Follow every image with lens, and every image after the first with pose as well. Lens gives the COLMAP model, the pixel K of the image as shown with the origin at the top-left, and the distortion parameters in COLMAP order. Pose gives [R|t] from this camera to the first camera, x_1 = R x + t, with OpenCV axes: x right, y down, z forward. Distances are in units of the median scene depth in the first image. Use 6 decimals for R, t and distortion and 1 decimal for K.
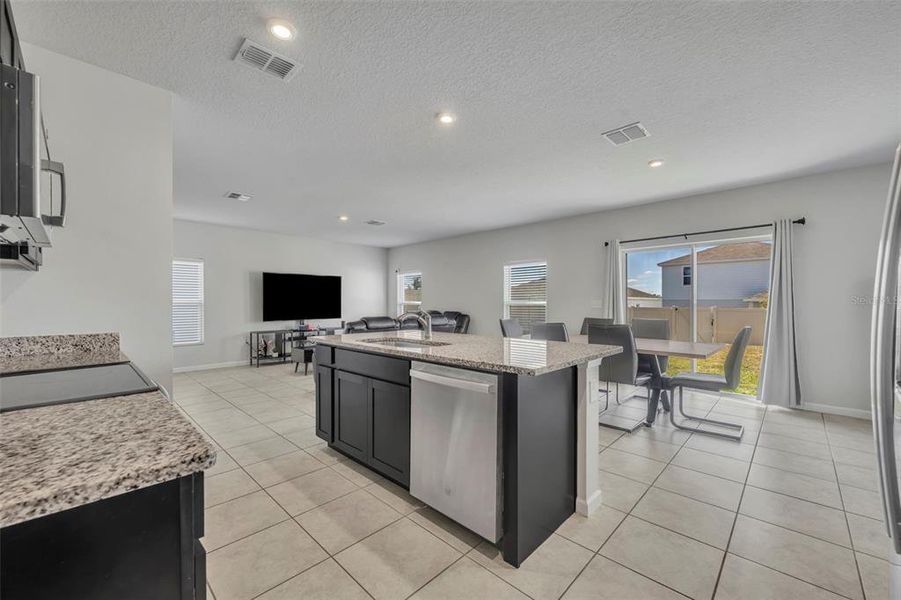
lens RADIAL K [[360.7, 0, 450.5], [0, 360.7, 306.5], [0, 0, 1]] dist [-0.001036, 0.000007]
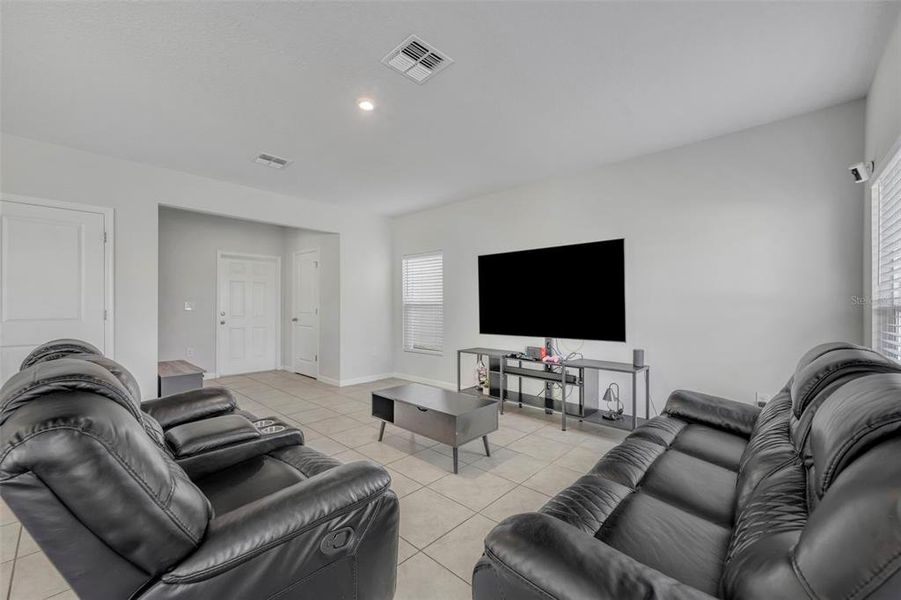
lens RADIAL K [[360.7, 0, 450.5], [0, 360.7, 306.5], [0, 0, 1]] dist [-0.001036, 0.000007]
pose [[0.017400, 0.002708, -0.999845, 0.284648], [-0.011953, 0.999925, 0.002500, -0.017729], [0.999777, 0.011907, 0.017431, 2.342902]]
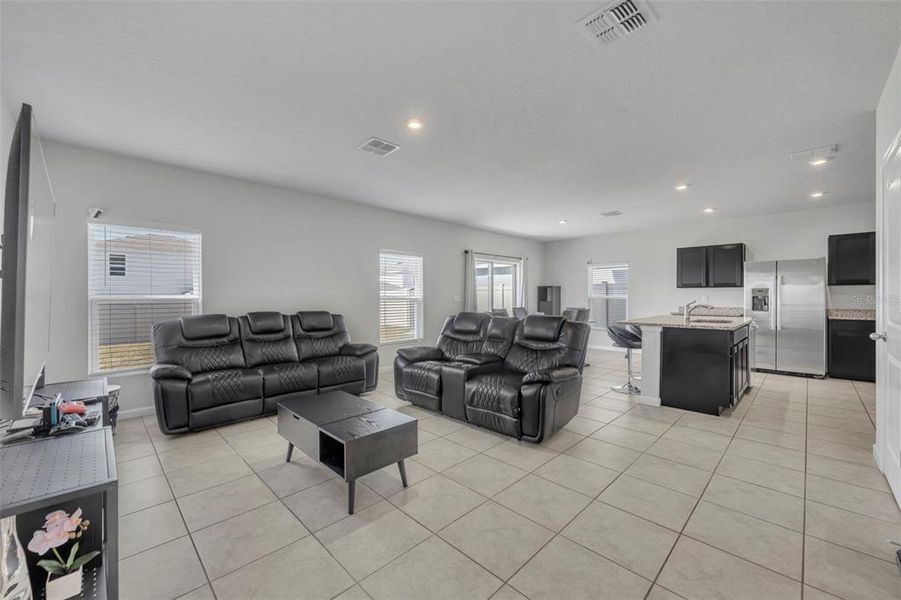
lens RADIAL K [[357.9, 0, 447.7], [0, 357.9, 298.4], [0, 0, 1]] dist [-0.002590, -0.000364]
pose [[0.025921, -0.004919, 0.999652, -1.676712], [0.009667, 0.999942, 0.004670, -0.022480], [-0.999617, 0.009542, 0.025967, 2.019838]]
